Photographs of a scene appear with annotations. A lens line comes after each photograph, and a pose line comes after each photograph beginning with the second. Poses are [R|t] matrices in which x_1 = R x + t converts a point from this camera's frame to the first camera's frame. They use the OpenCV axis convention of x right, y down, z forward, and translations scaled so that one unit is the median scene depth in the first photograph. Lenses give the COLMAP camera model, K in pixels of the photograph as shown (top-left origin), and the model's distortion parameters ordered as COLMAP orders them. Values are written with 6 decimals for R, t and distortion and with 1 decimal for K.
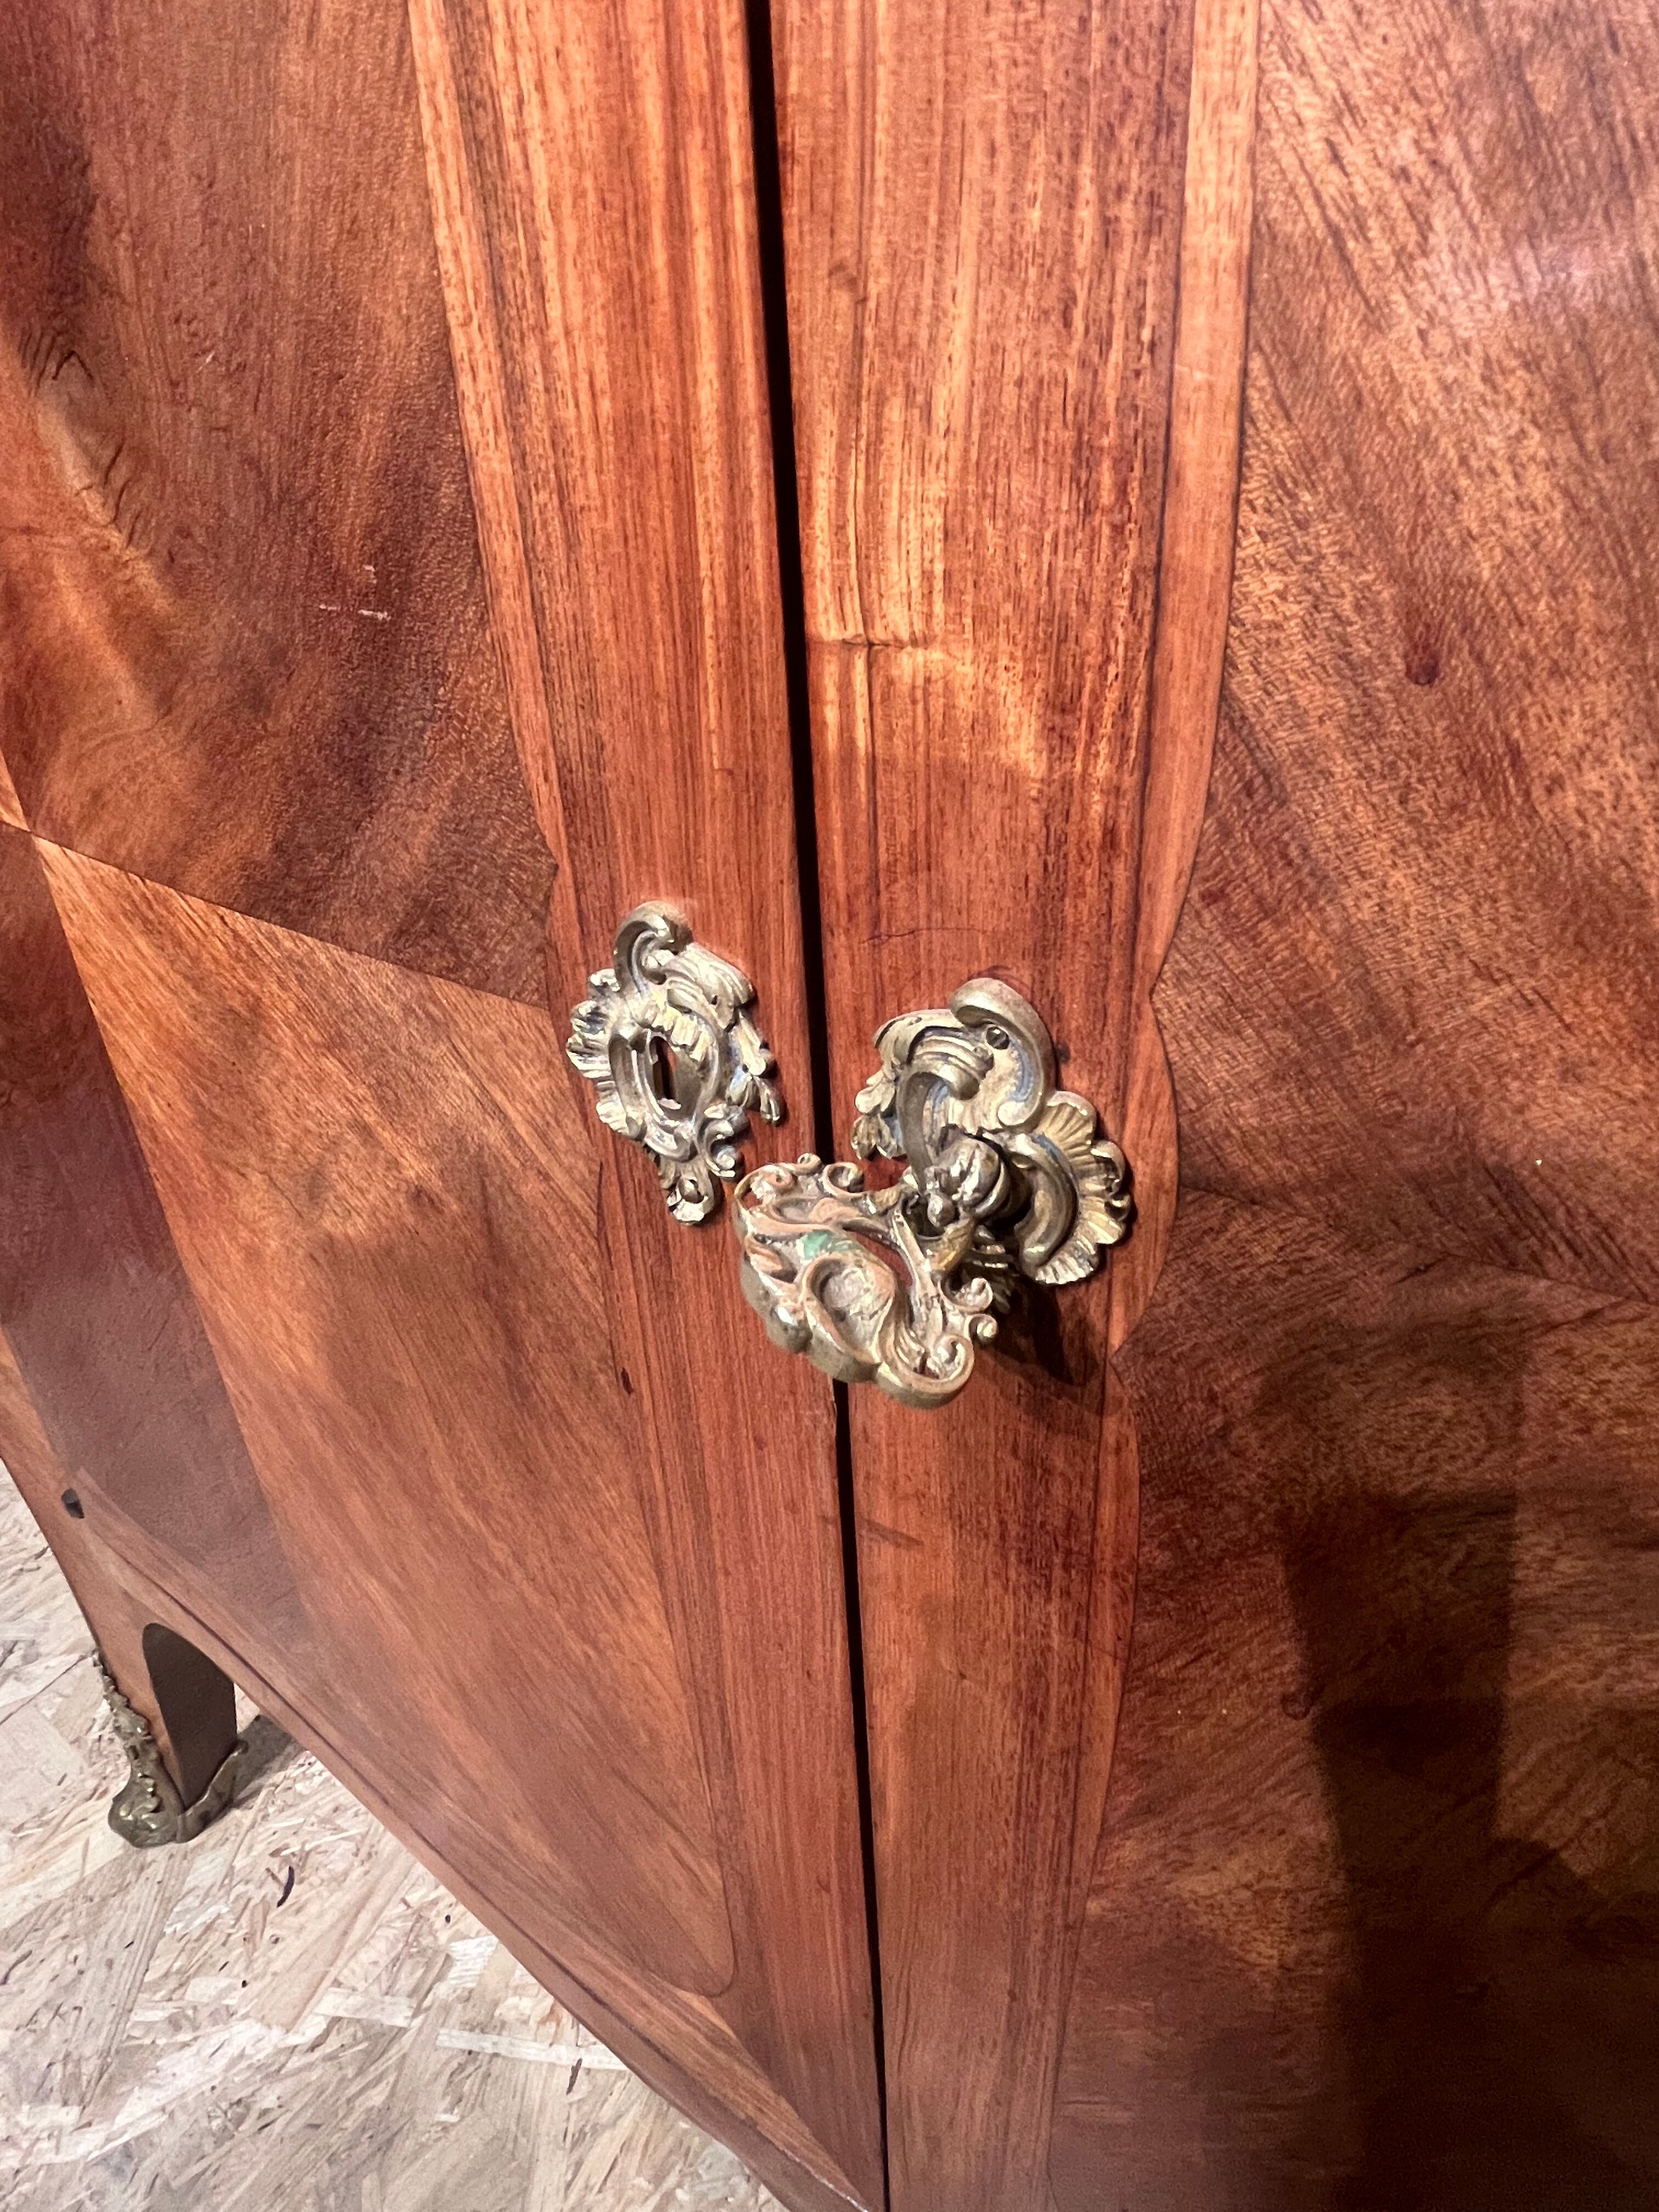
lens RADIAL K [[1405.4, 0, 829.5], [0, 1405.4, 1106.0], [0, 0, 1]] dist [-0.028230, 0.000086]
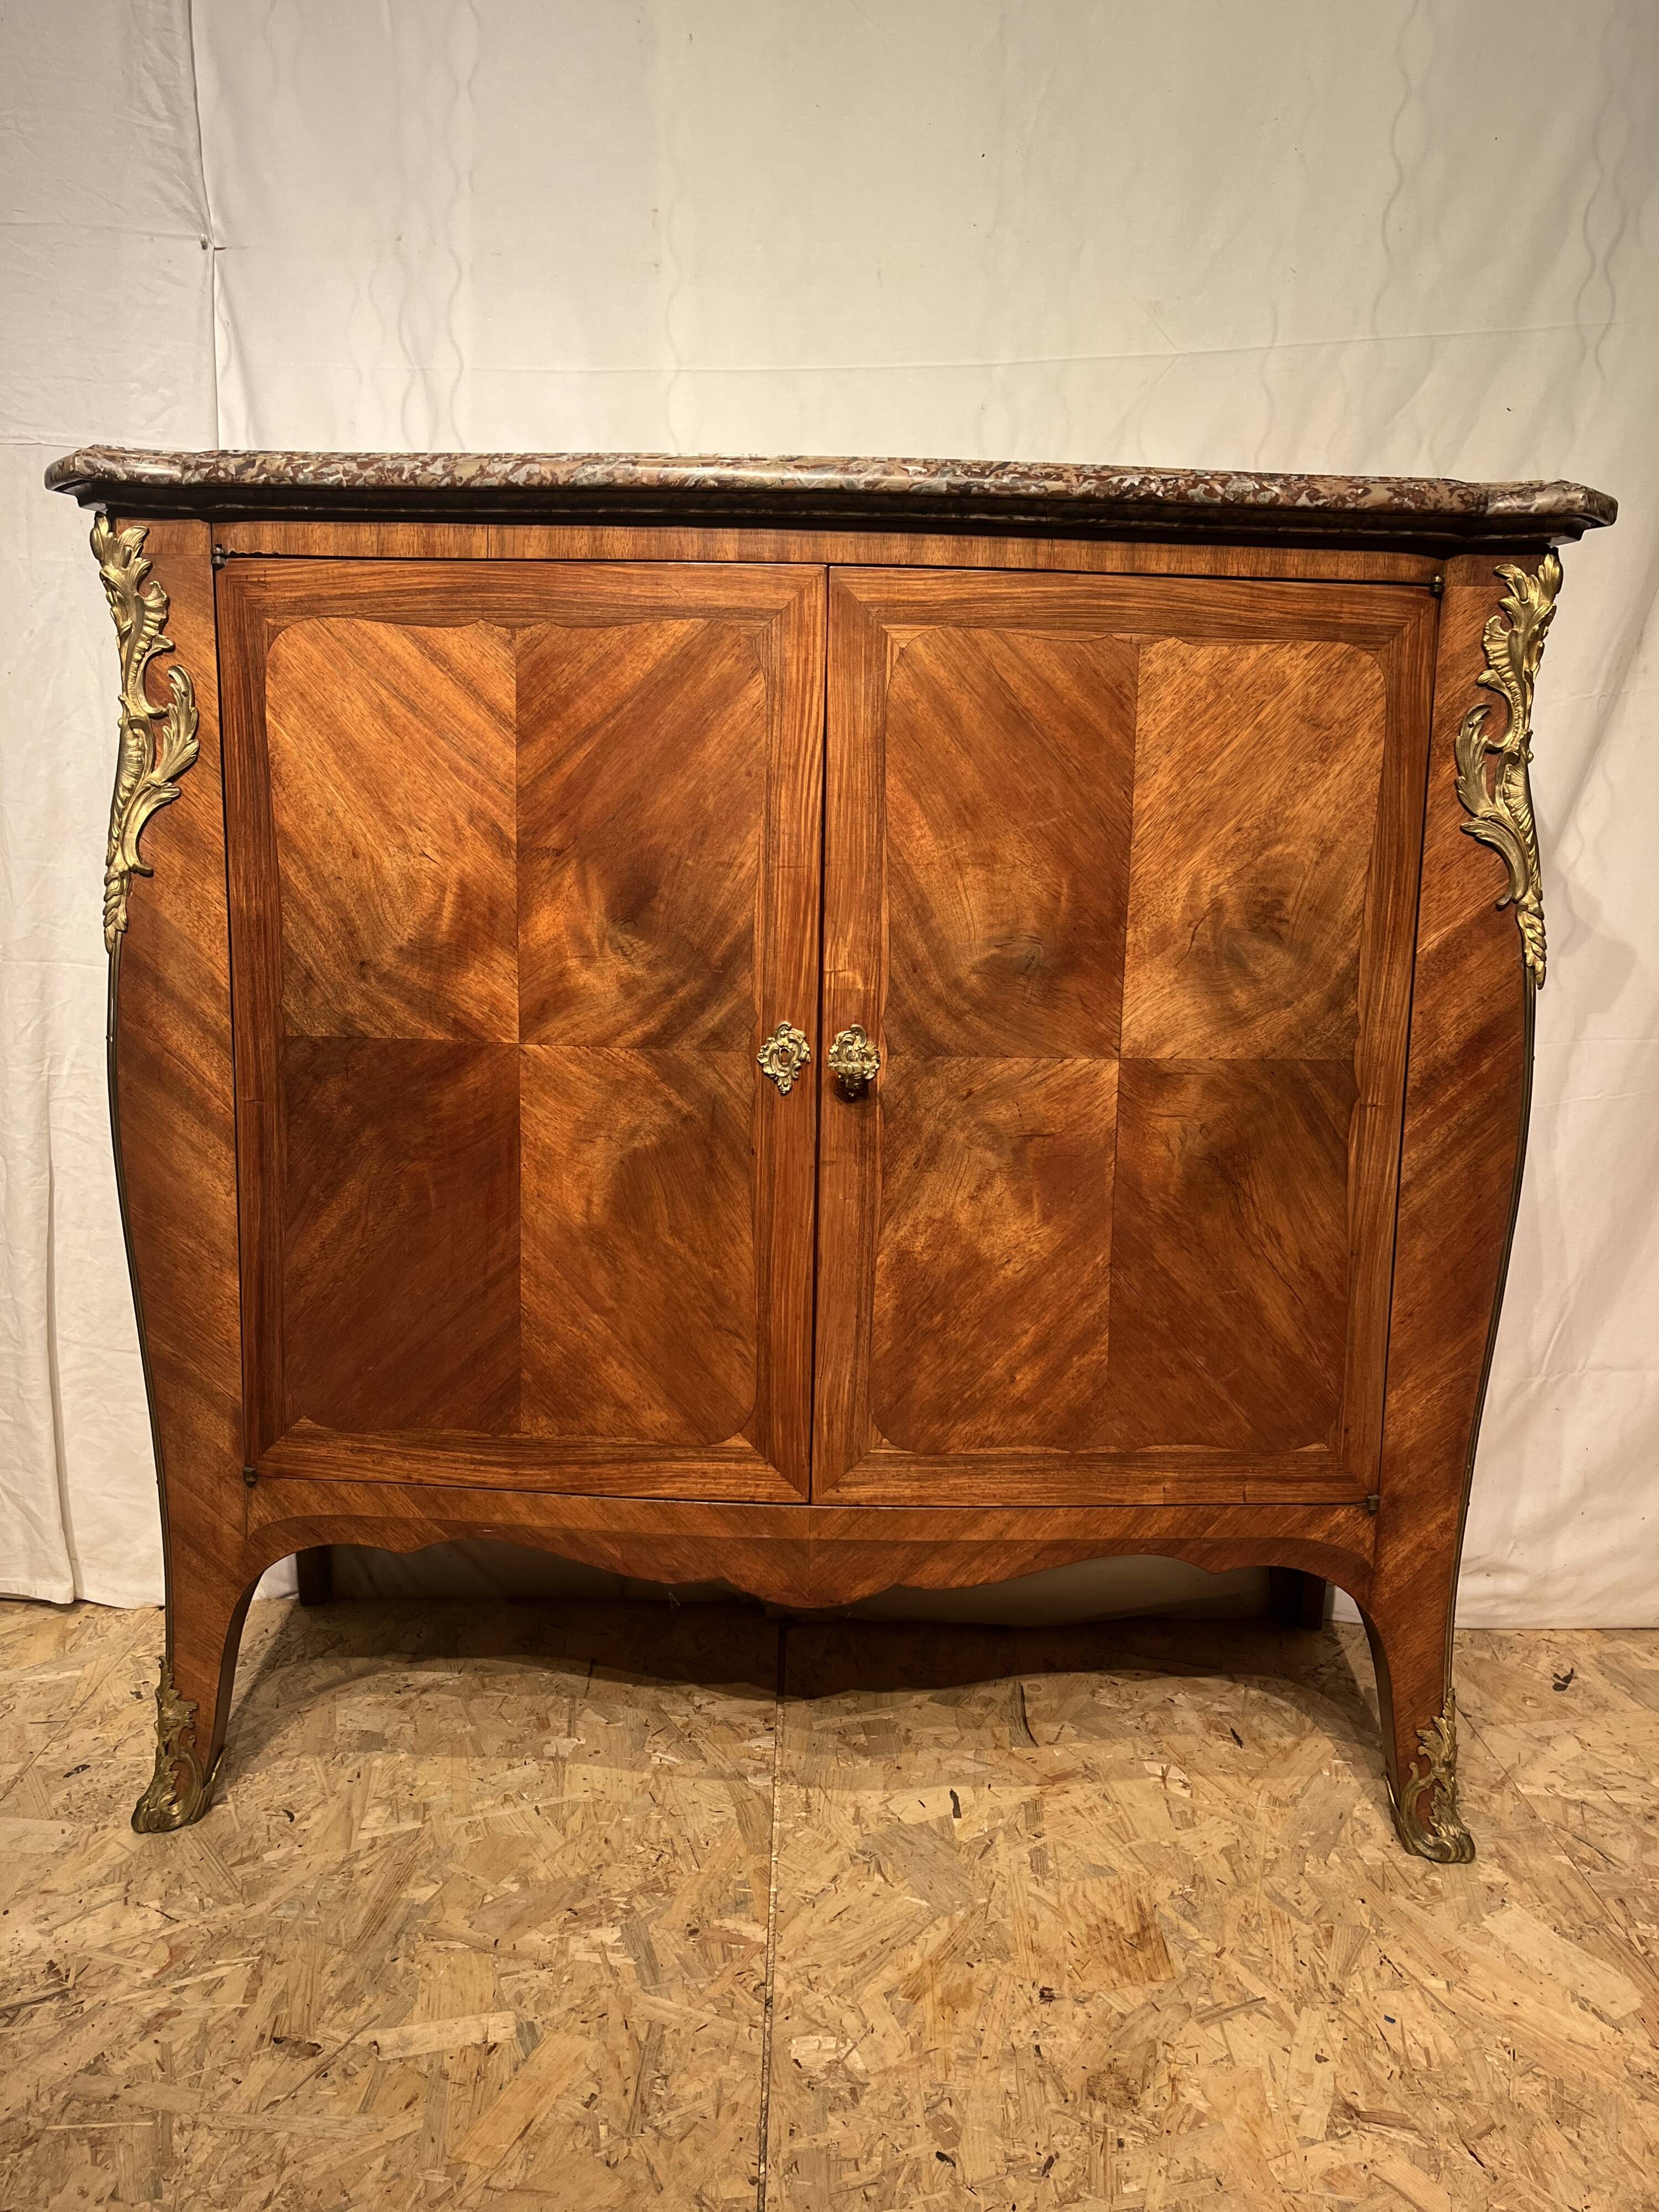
lens RADIAL K [[1595.0, 0, 829.5], [0, 1595.0, 1106.0], [0, 0, 1]] dist [0.054196, -0.084742]
pose [[0.836341, -0.017154, 0.547941, -3.629173], [0.221485, 0.924877, -0.309106, 2.262763], [-0.501475, 0.379879, 0.777312, -4.027363]]
